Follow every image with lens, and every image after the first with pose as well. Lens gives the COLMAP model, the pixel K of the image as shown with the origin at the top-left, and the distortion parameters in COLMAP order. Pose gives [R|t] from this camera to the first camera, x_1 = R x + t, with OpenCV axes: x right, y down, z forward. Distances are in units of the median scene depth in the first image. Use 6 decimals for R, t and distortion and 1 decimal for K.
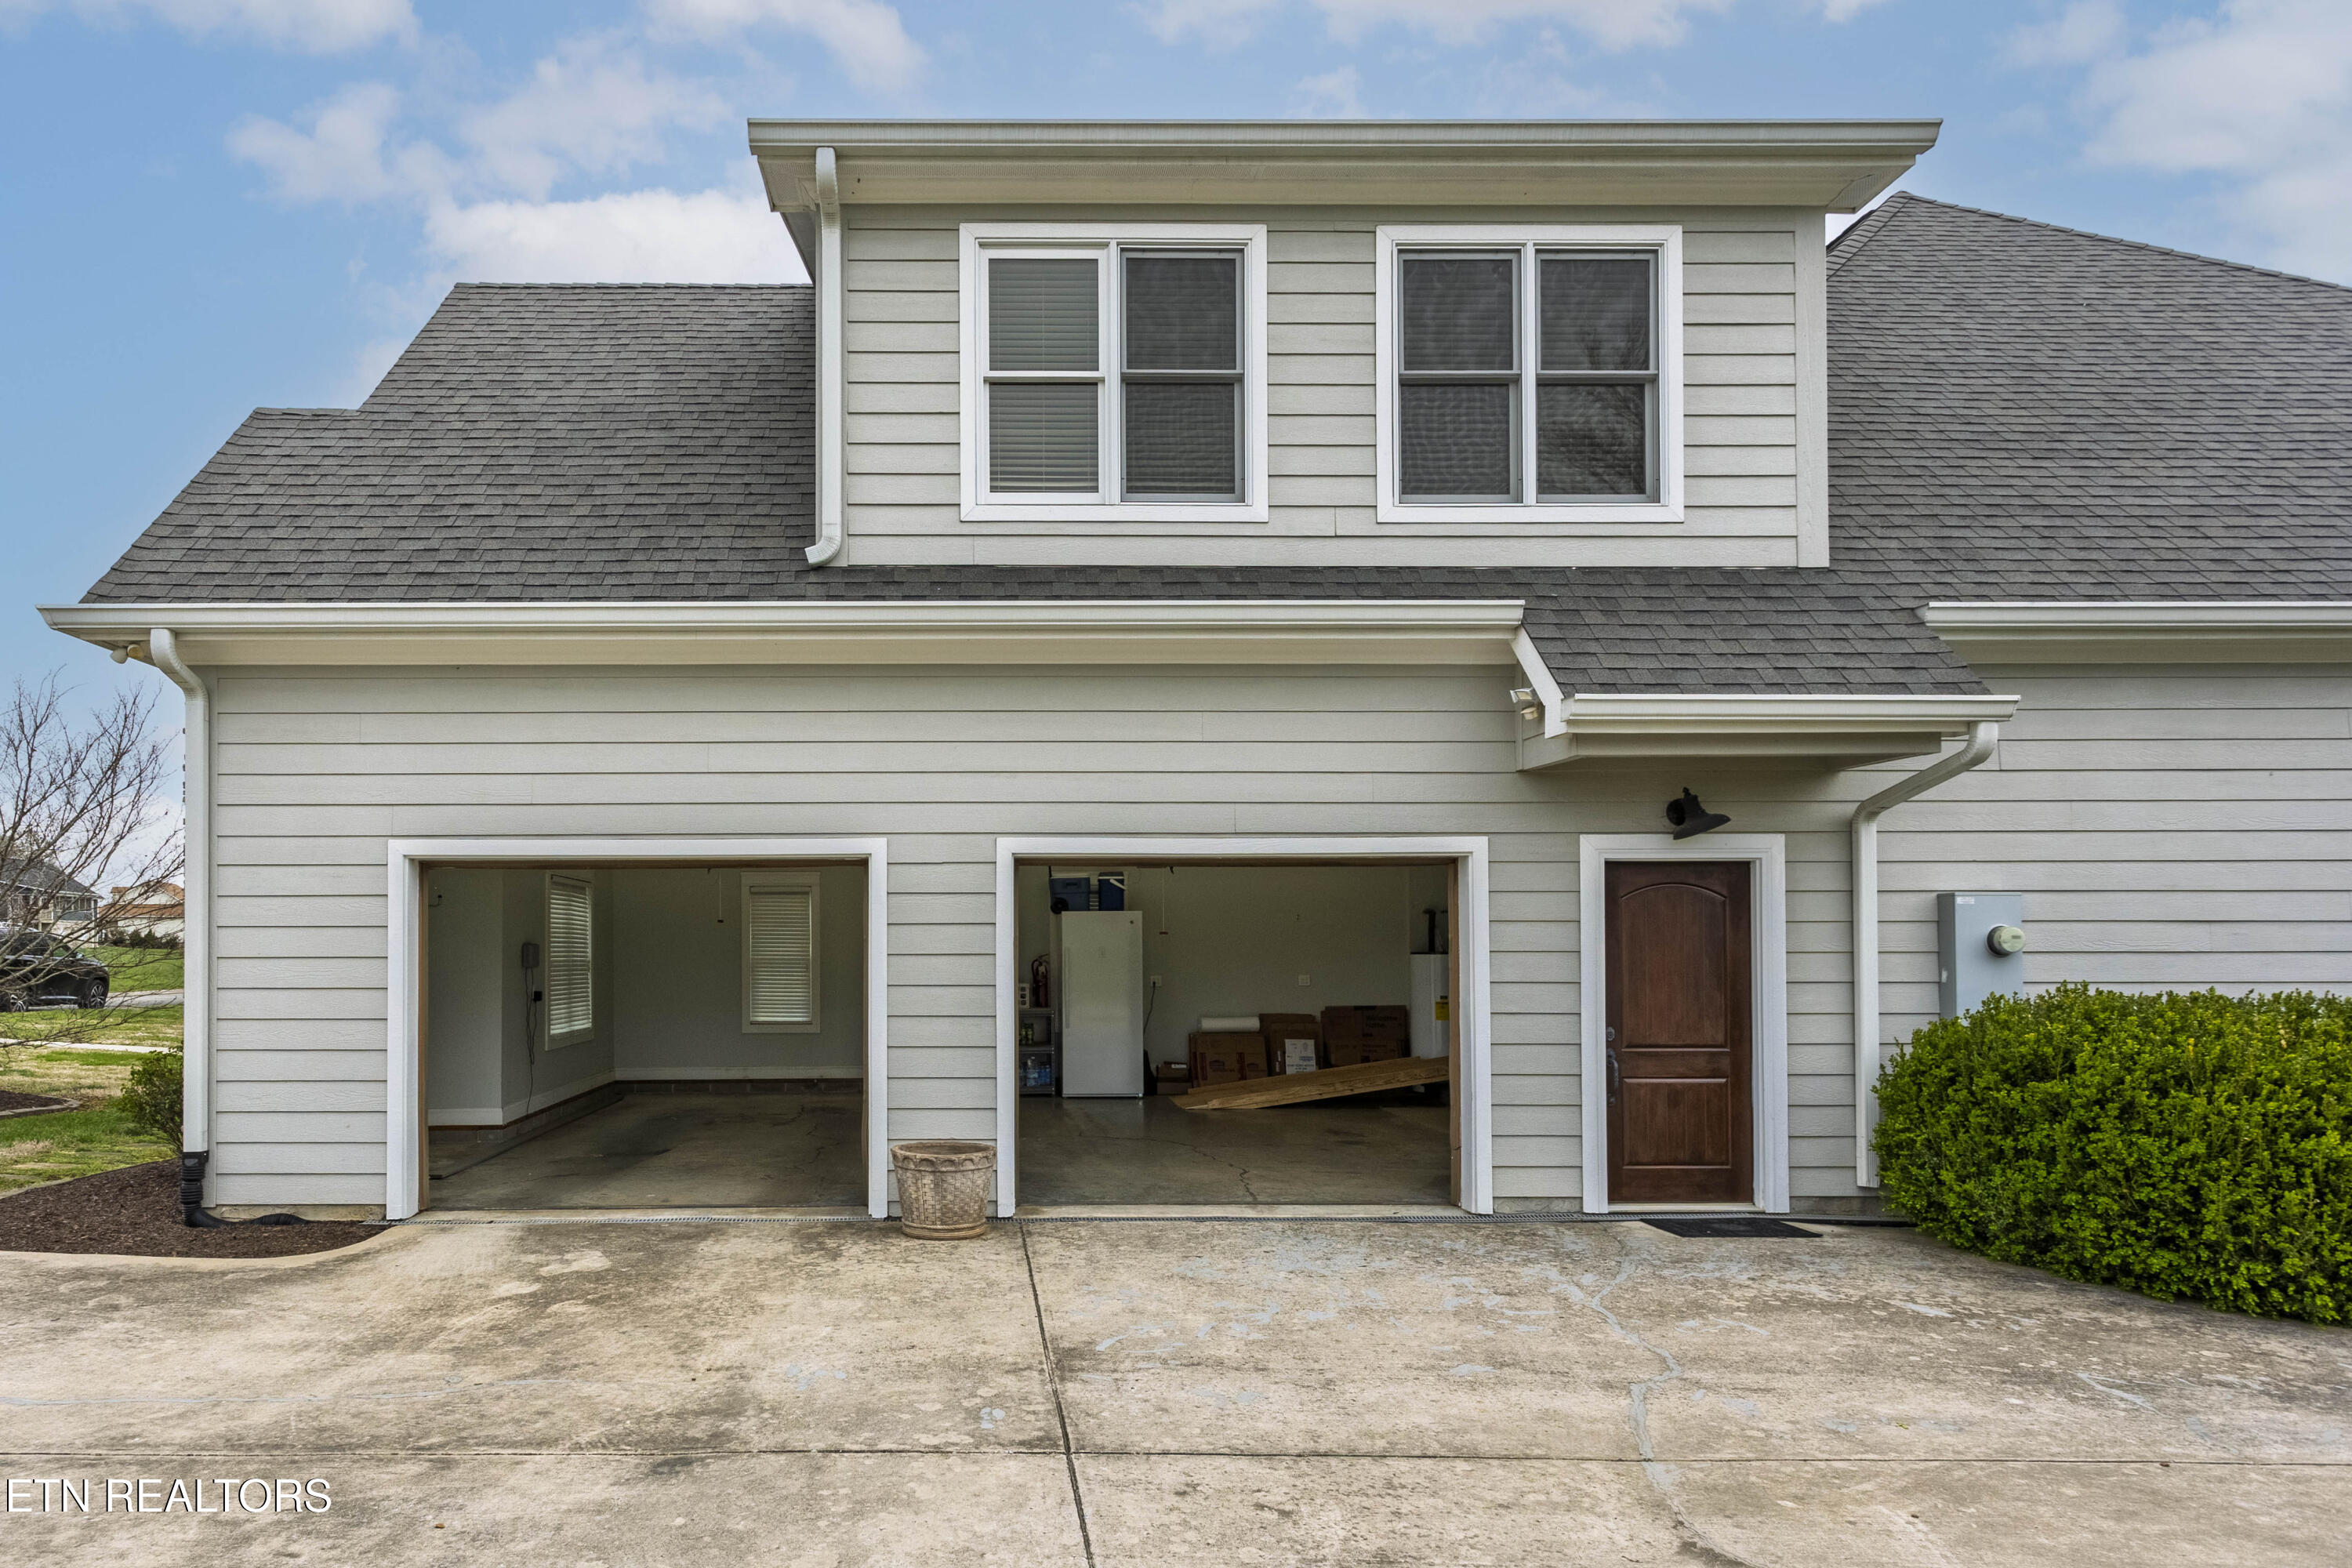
lens RADIAL K [[1164.2, 0, 1176.3], [0, 1164.2, 796.8], [0, 0, 1]] dist [0.004707, 0.000397]
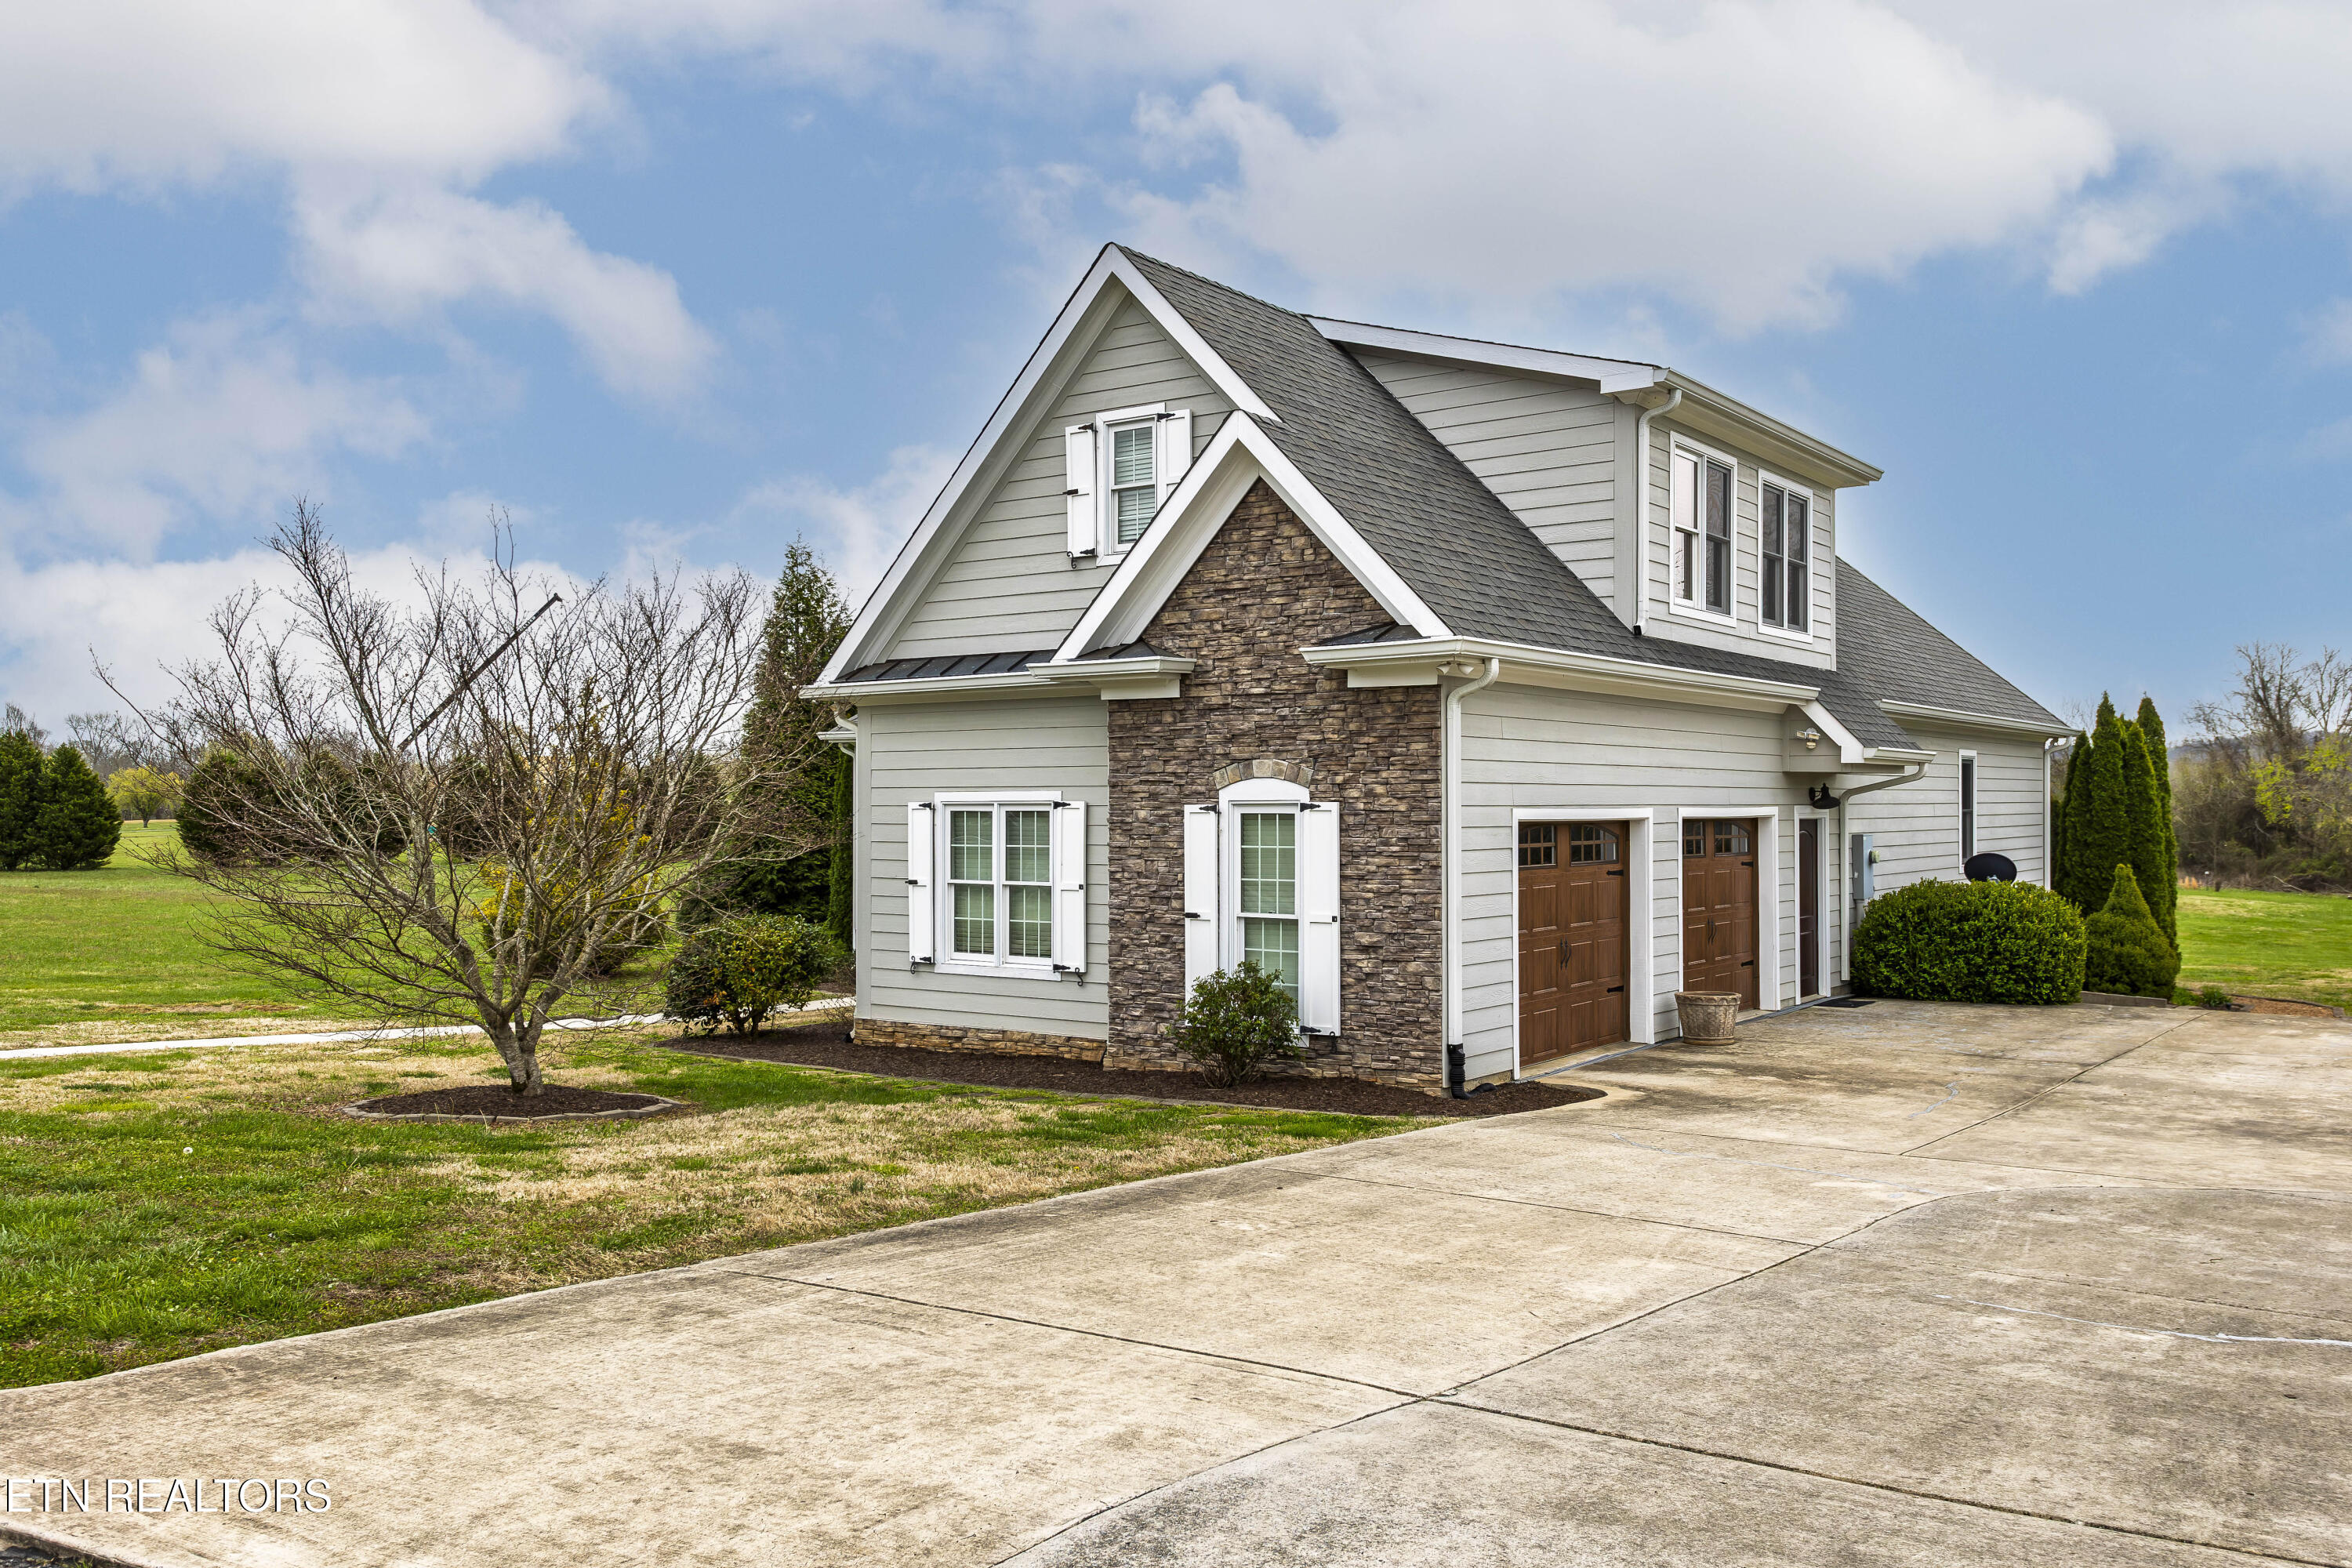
lens RADIAL K [[1966.6, 0, 1175.1], [0, 1966.6, 786.2], [0, 0, 1]] dist [0.004000, 0.000223]
pose [[0.585817, 0.011623, 0.810360, -2.823740], [-0.021236, 0.999774, 0.001012, 0.017988], [-0.810165, -0.017802, 0.585931, -0.062117]]
